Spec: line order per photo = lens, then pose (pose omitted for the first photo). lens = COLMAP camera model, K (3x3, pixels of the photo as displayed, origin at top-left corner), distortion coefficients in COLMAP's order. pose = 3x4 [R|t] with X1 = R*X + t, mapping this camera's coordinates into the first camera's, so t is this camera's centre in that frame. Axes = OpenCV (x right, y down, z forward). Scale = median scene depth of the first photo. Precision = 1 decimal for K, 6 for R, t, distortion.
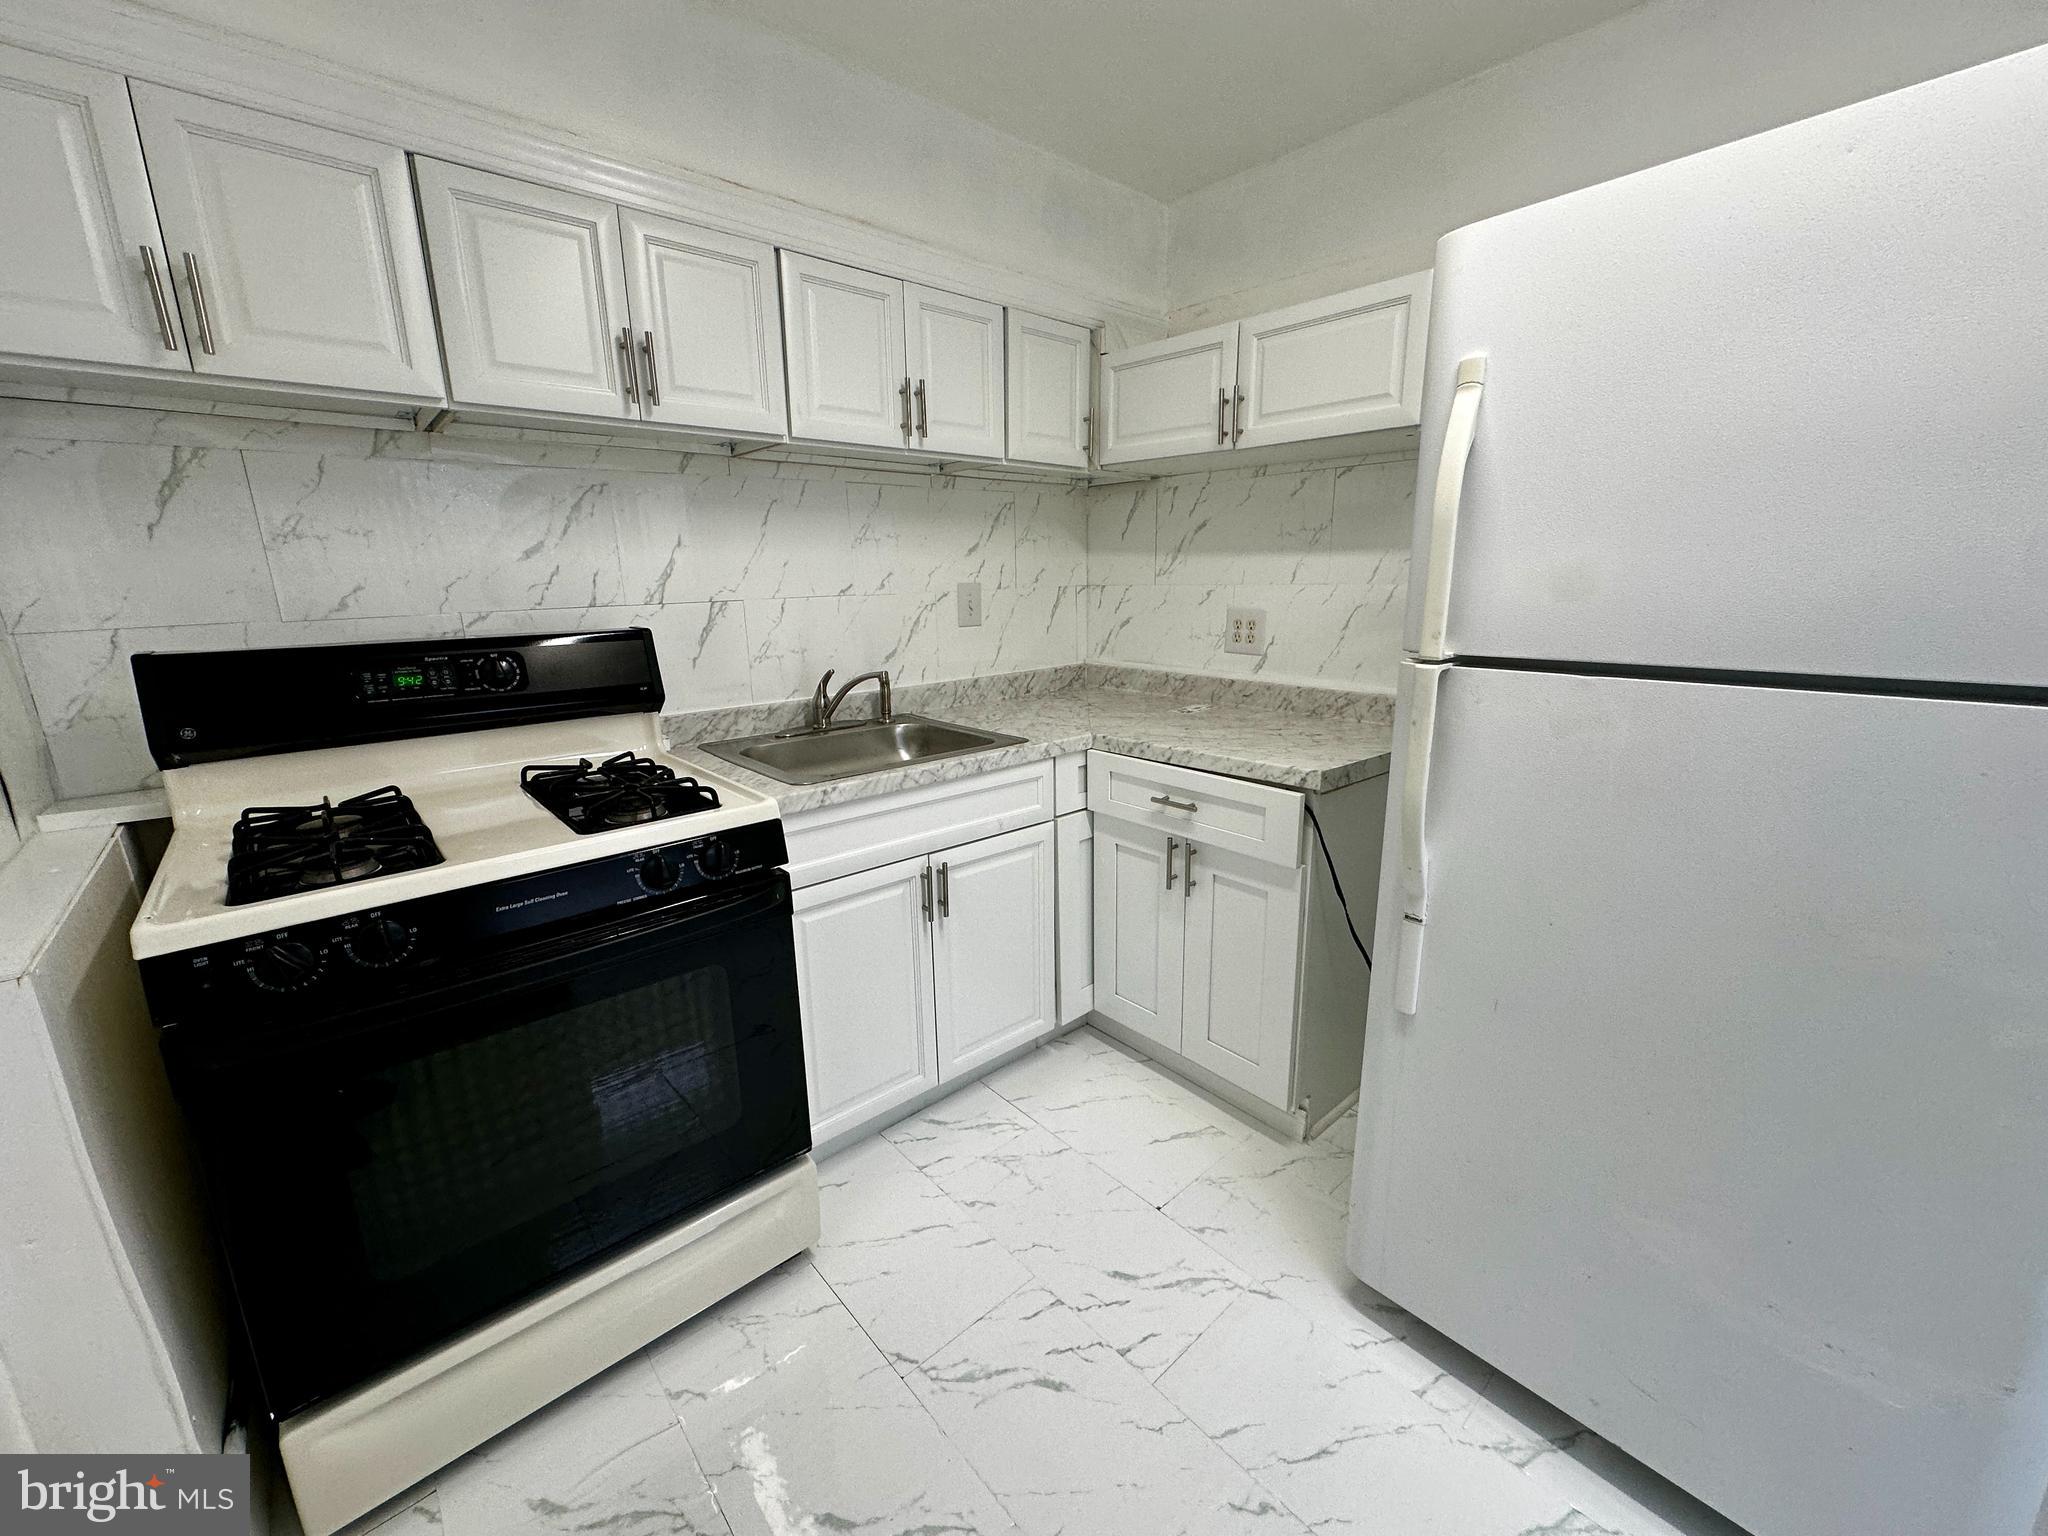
lens RADIAL K [[815.1, 0, 1022.5], [0, 815.1, 767.5], [0, 0, 1]] dist [-0.004131, -0.000602]
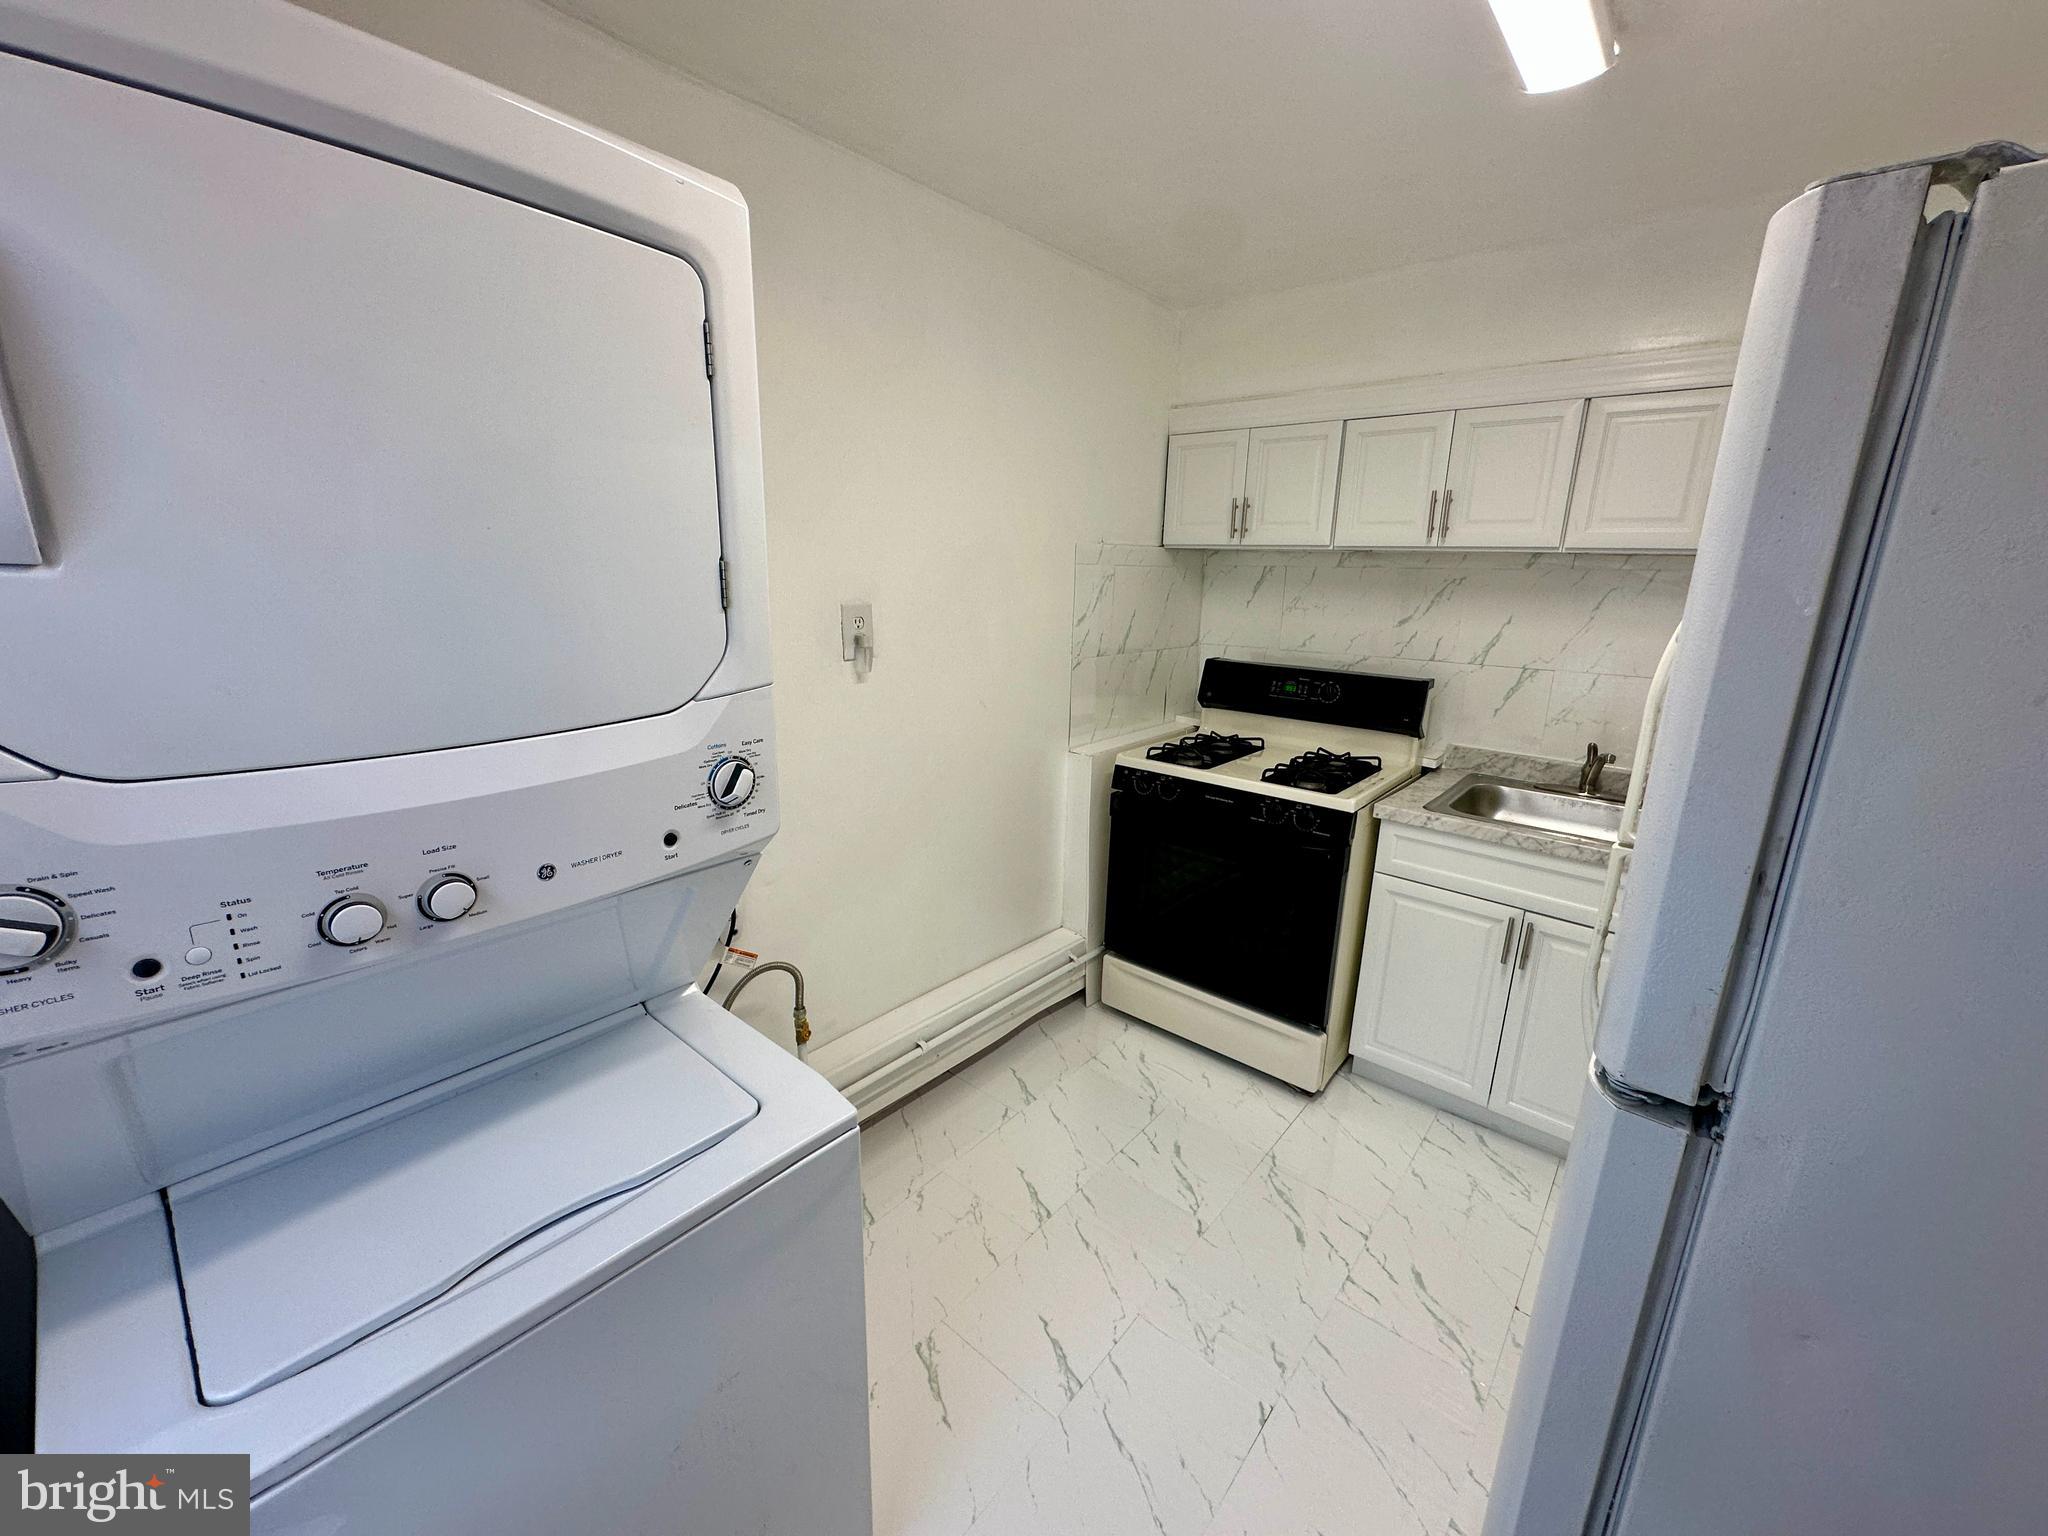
lens RADIAL K [[815.1, 0, 1026.8], [0, 815.1, 766.8], [0, 0, 1]] dist [-0.004131, -0.000602]
pose [[0.130544, 0.261275, -0.956396, 0.816515], [-0.251180, 0.941895, 0.223028, -0.159850], [0.959097, 0.211113, 0.188586, 0.066272]]
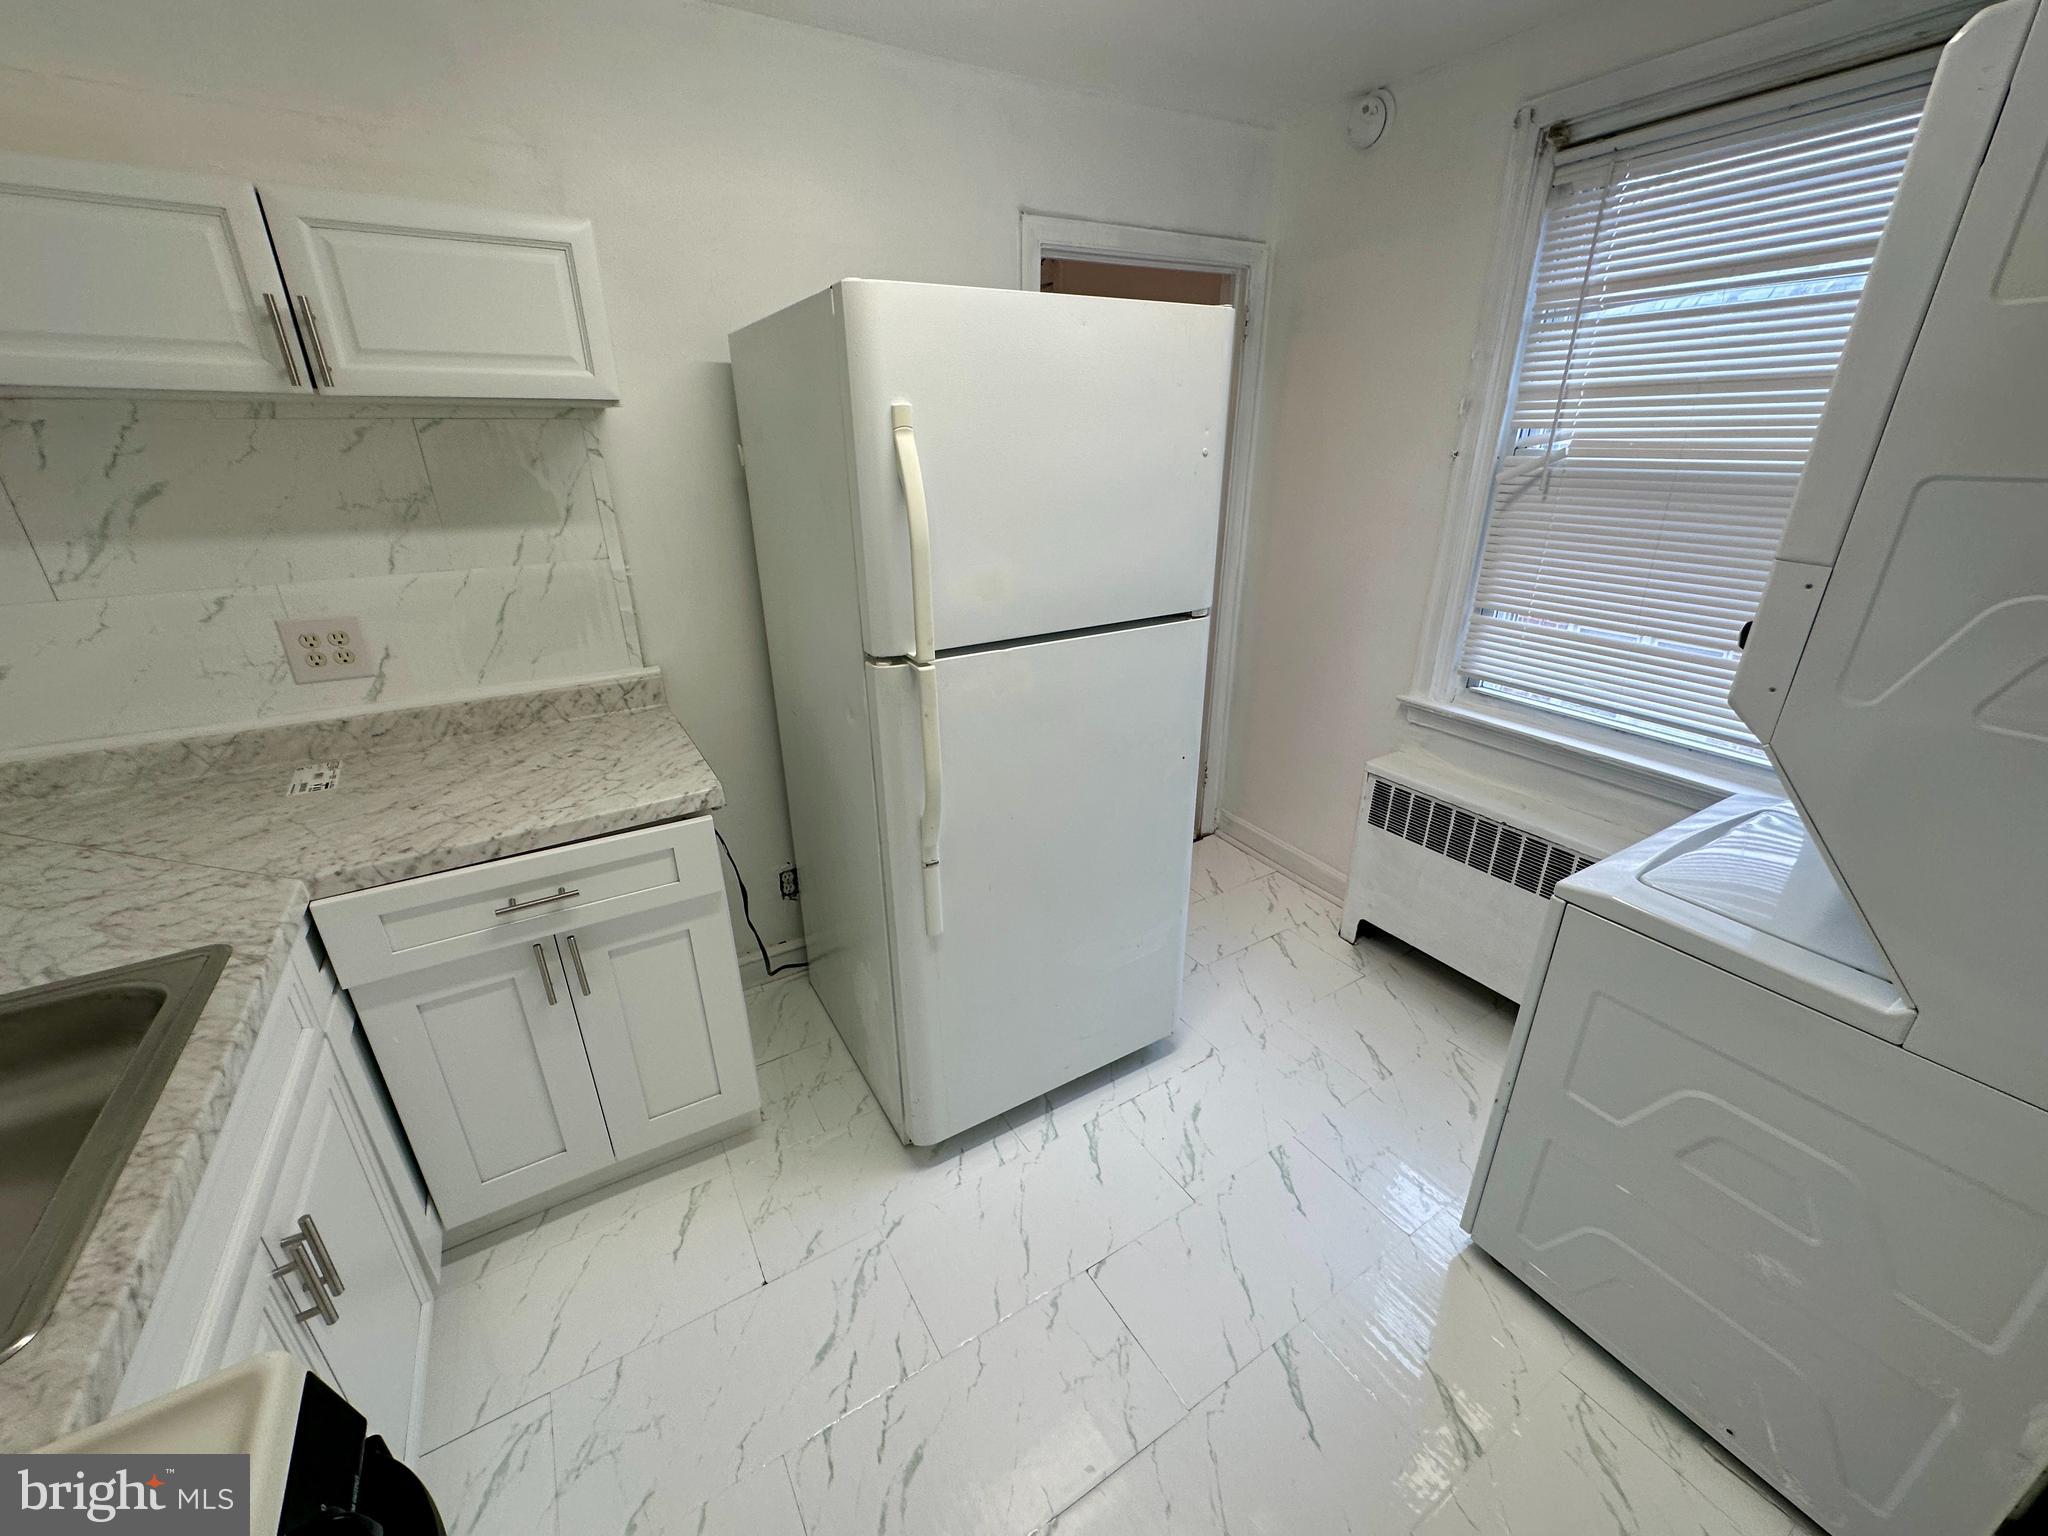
lens RADIAL K [[815.1, 0, 1024.5], [0, 815.1, 766.9], [0, 0, 1]] dist [-0.004131, -0.000602]
pose [[0.172308, -0.364028, 0.915310, -0.378104], [0.229680, 0.918444, 0.322037, -0.208491], [-0.957892, 0.154739, 0.241866, 0.364974]]
